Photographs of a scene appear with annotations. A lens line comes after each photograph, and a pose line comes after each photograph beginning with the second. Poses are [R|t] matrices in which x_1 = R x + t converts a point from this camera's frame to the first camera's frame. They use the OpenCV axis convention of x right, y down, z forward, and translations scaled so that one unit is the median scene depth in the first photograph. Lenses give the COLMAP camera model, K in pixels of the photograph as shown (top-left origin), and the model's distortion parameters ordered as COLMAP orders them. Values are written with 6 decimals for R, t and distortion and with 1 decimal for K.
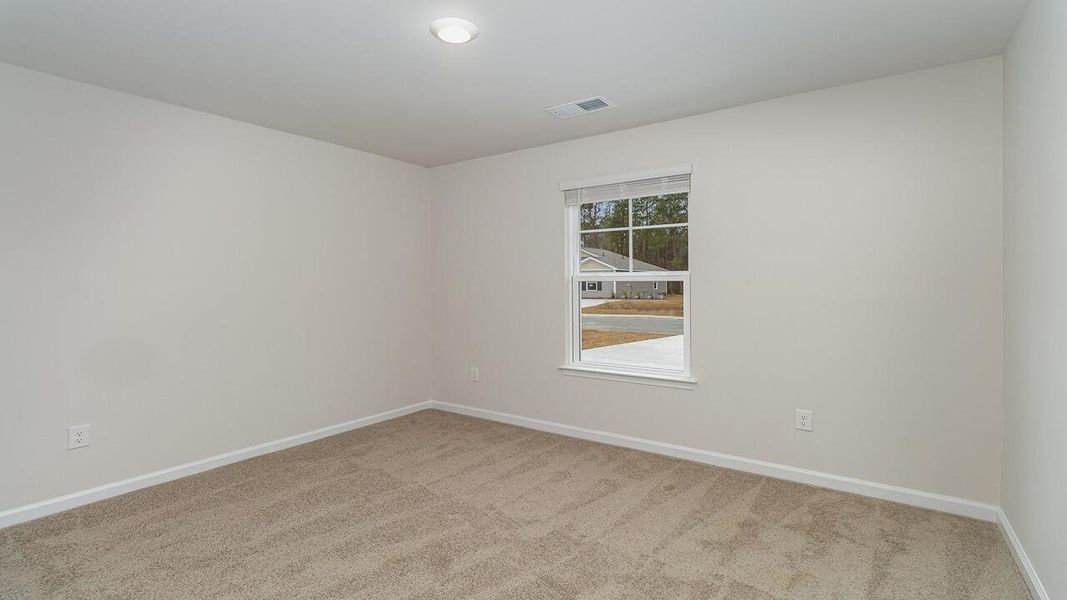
lens RADIAL K [[493.0, 0, 534.8], [0, 493.0, 293.4], [0, 0, 1]] dist [-0.001063, 0.000071]
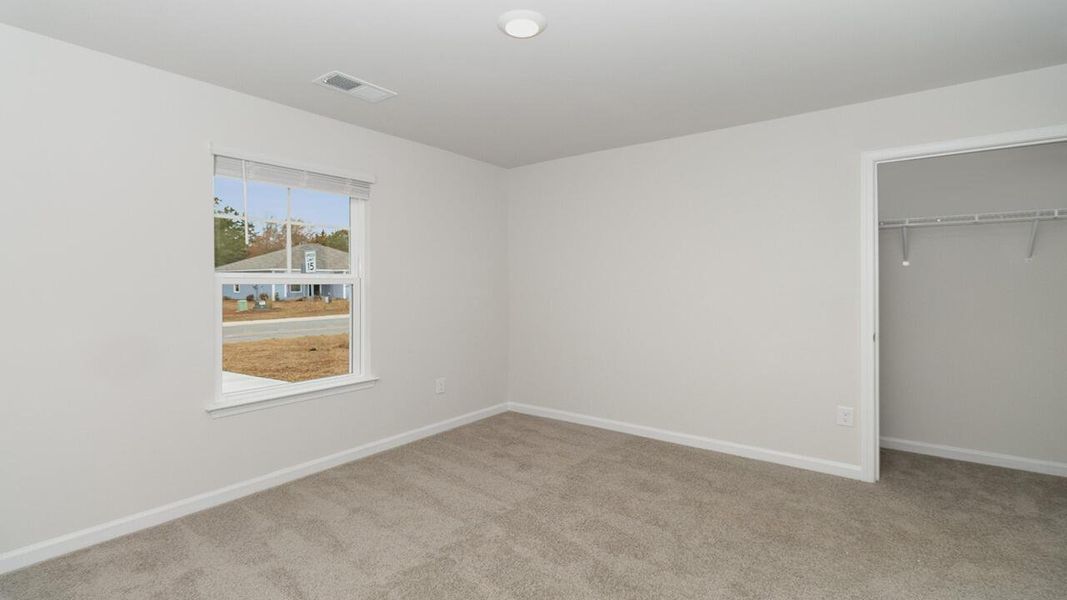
lens RADIAL K [[493.0, 0, 534.8], [0, 493.0, 293.4], [0, 0, 1]] dist [-0.001063, 0.000071]
pose [[0.050153, -0.016316, 0.998608, -0.879318], [0.029842, 0.999445, 0.014831, -0.012570], [-0.998296, 0.029056, 0.050612, 0.734066]]
